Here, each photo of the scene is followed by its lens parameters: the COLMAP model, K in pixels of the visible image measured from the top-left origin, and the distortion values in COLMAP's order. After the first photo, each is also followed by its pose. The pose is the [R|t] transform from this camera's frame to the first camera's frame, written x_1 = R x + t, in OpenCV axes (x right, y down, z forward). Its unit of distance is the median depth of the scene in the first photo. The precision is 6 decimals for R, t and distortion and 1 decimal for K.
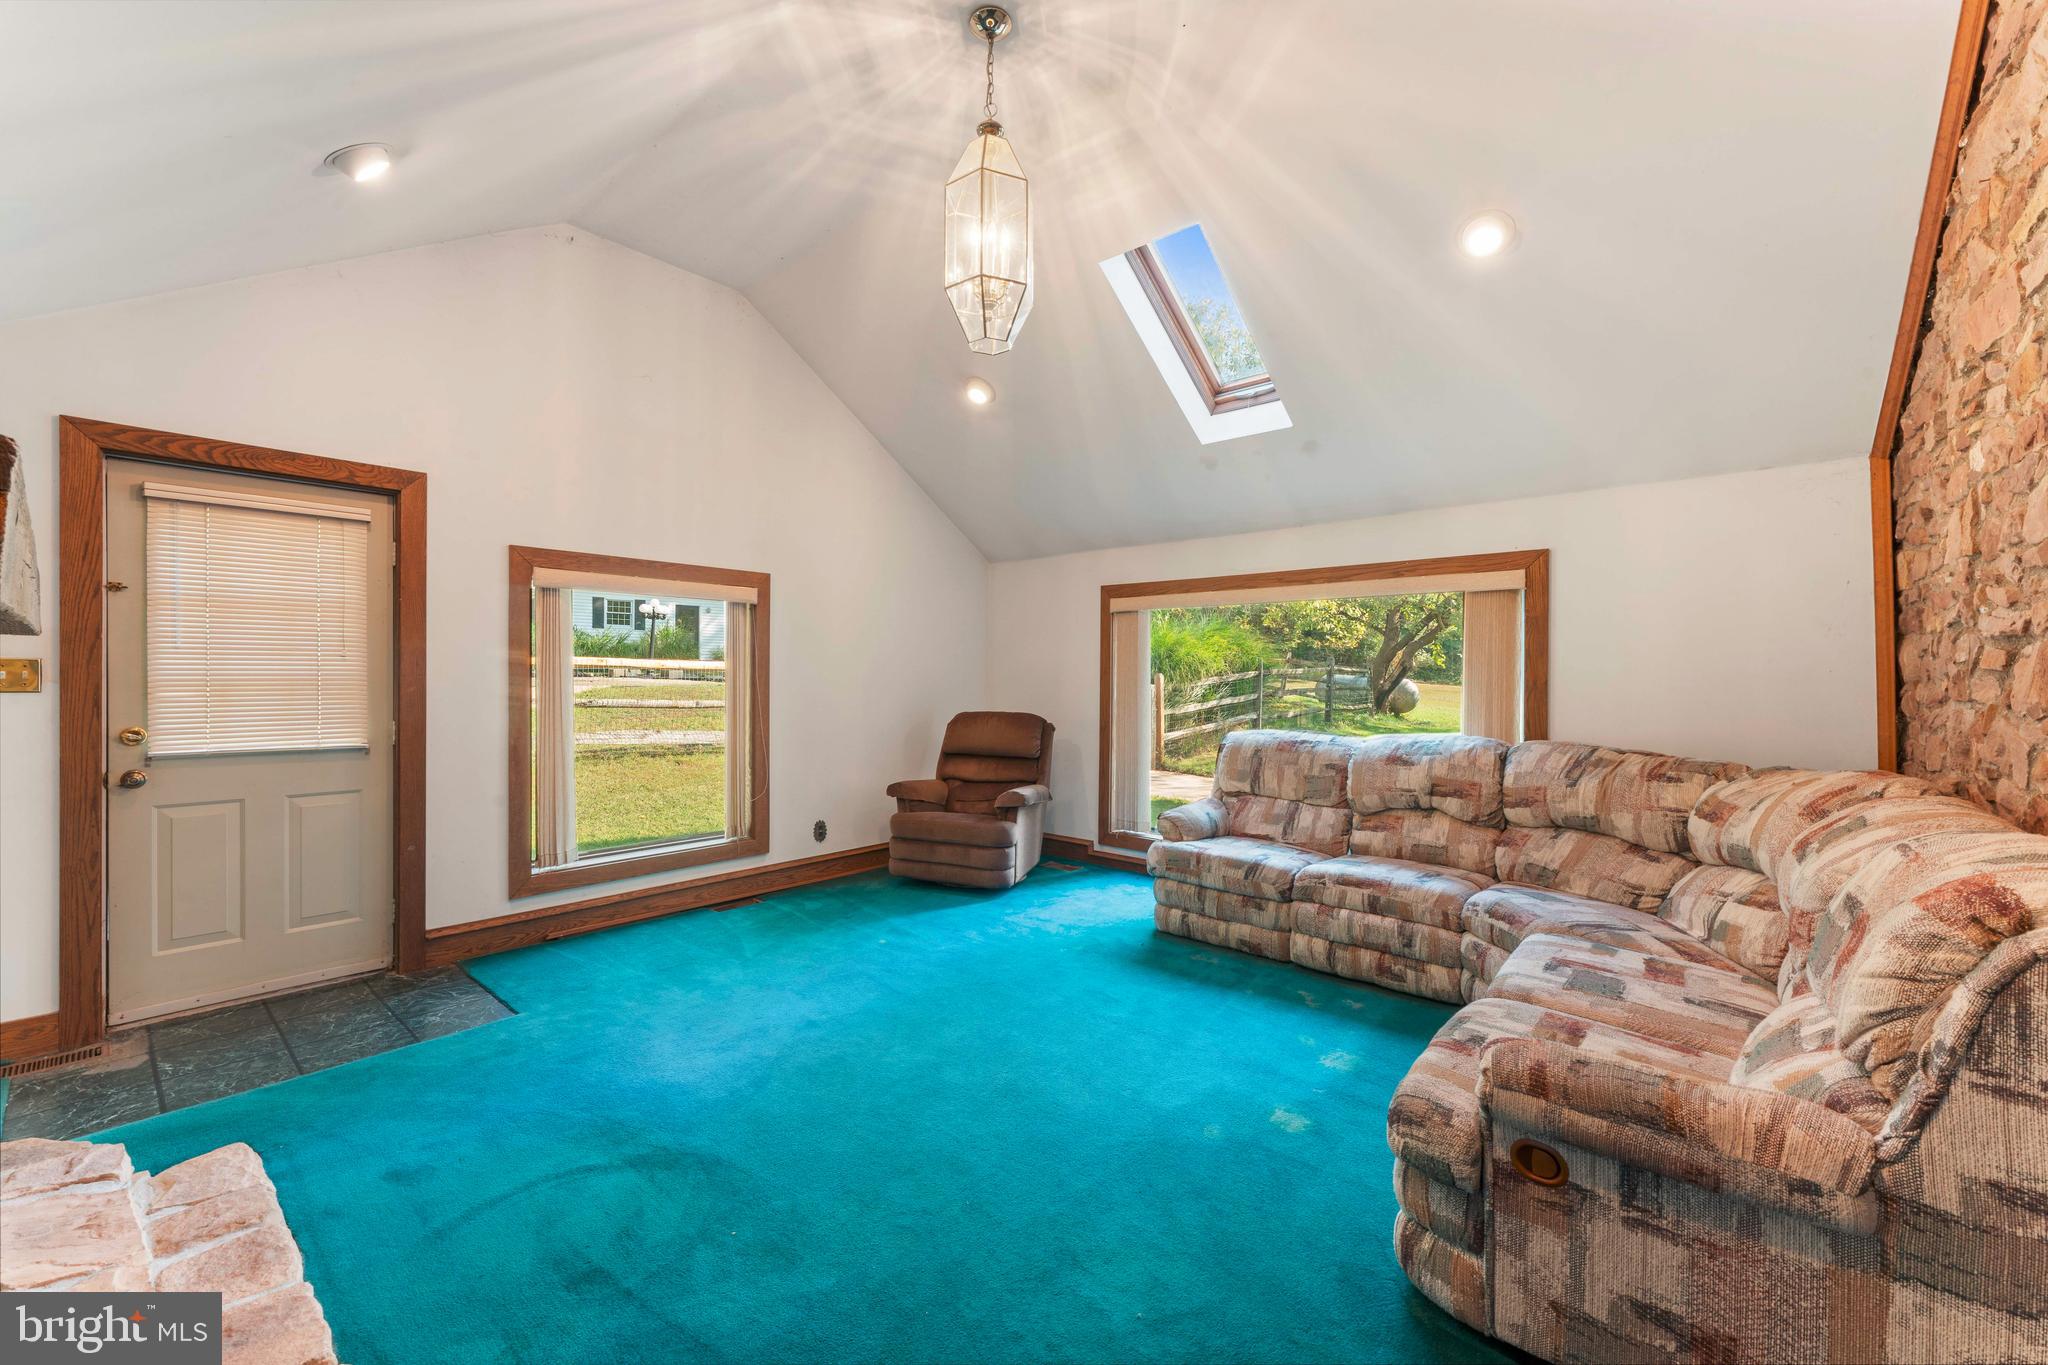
lens RADIAL K [[823.6, 0, 1015.5], [0, 823.6, 679.5], [0, 0, 1]] dist [-0.000870, 0.000249]
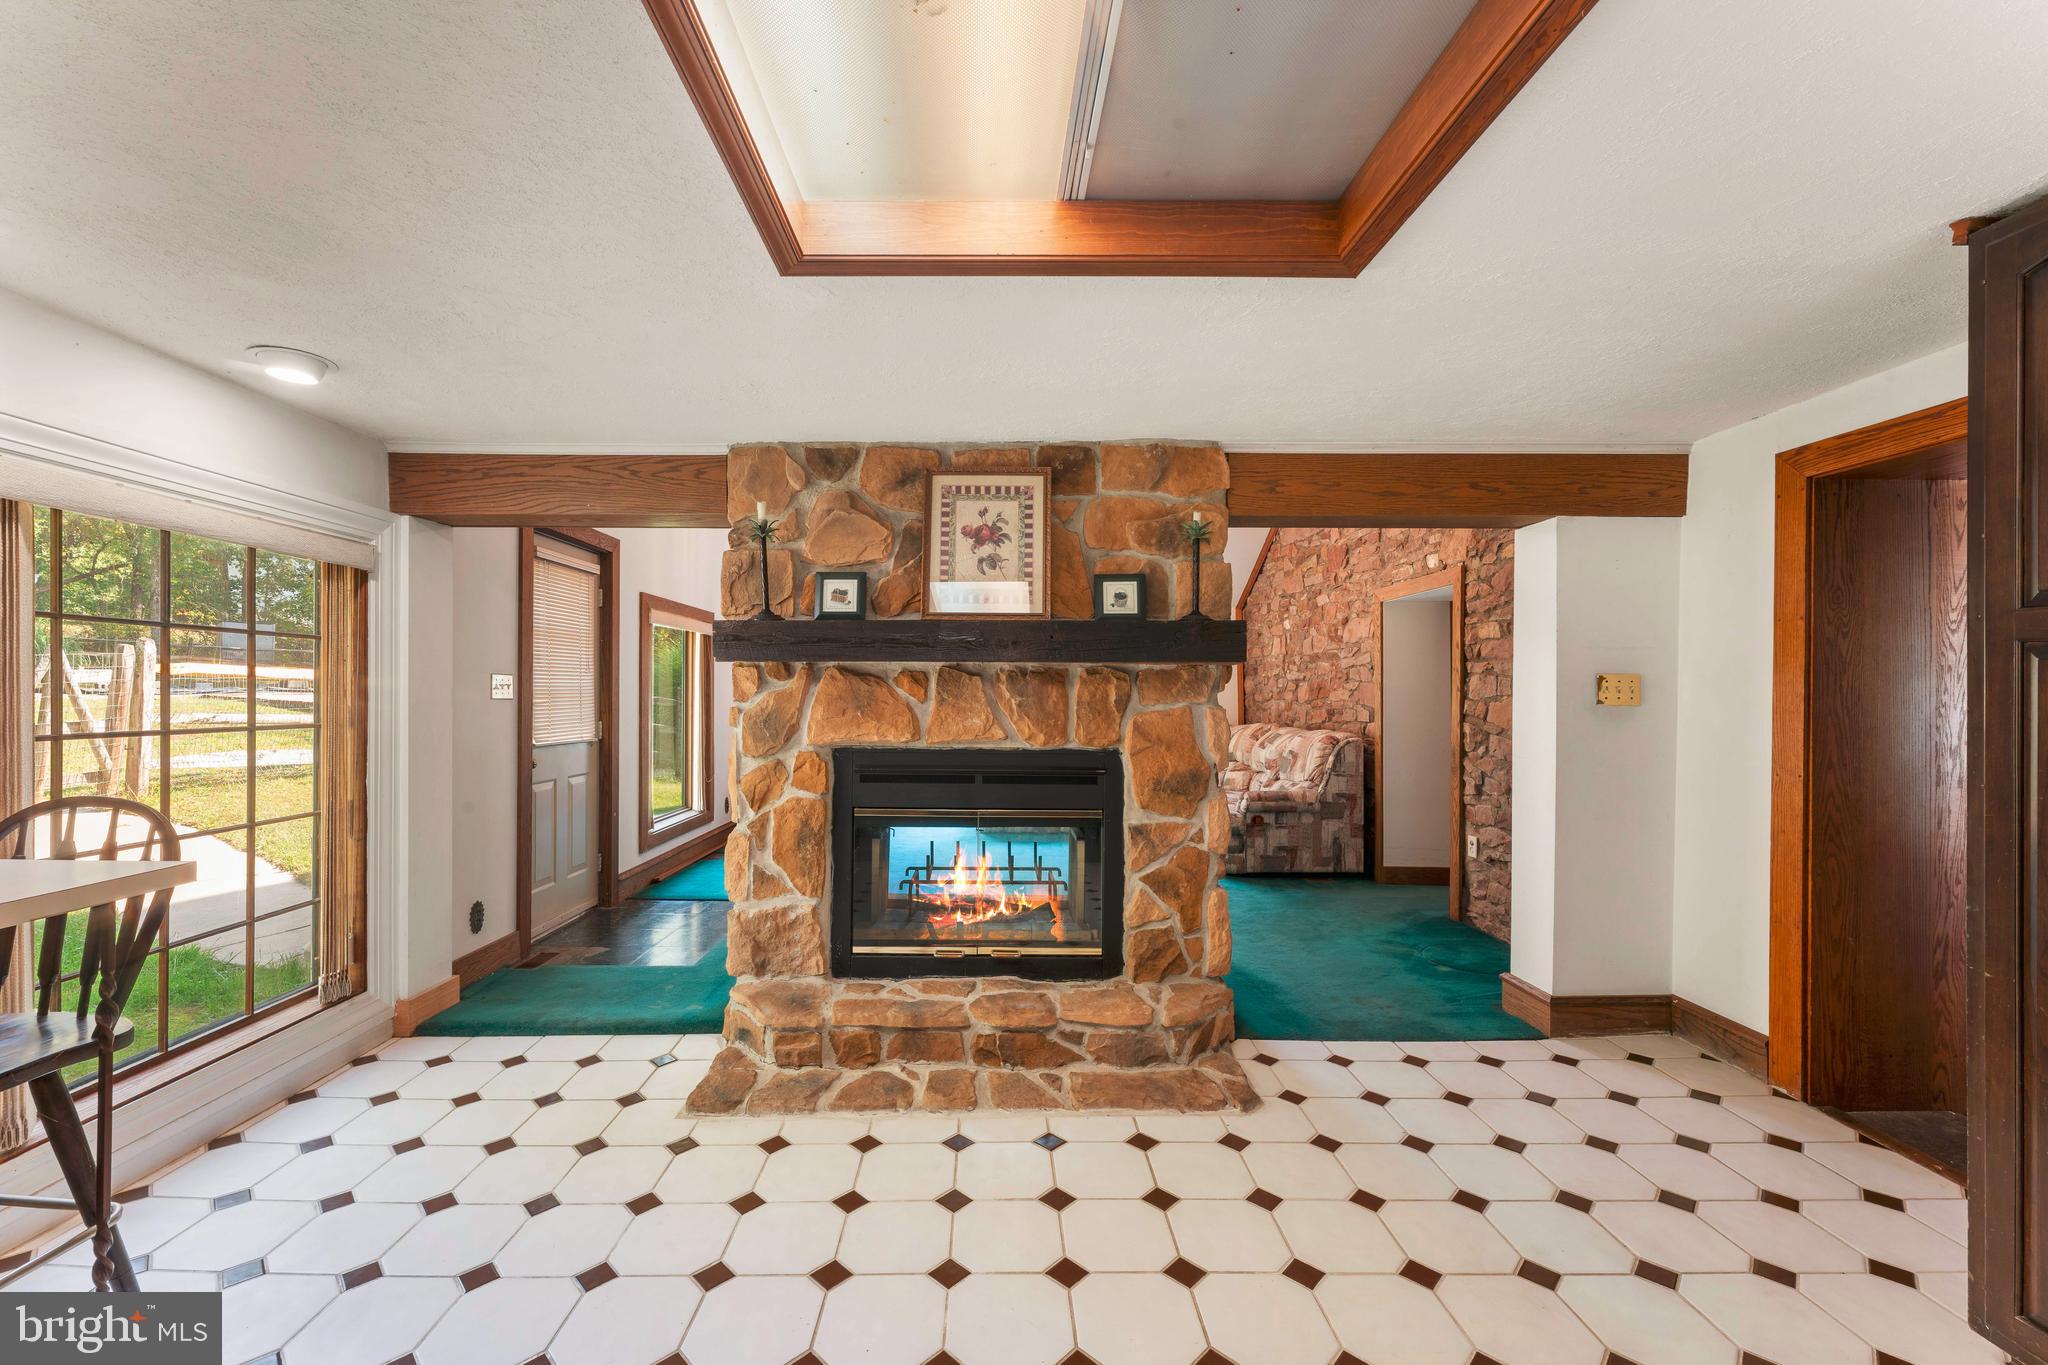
lens RADIAL K [[823.6, 0, 1024.2], [0, 823.6, 689.6], [0, 0, 1]] dist [-0.000870, 0.000249]
pose [[0.743506, 0.004493, 0.668714, -2.703422], [-0.003001, 0.999990, -0.003382, 0.001970], [-0.668723, 0.000508, 0.743512, -1.100406]]
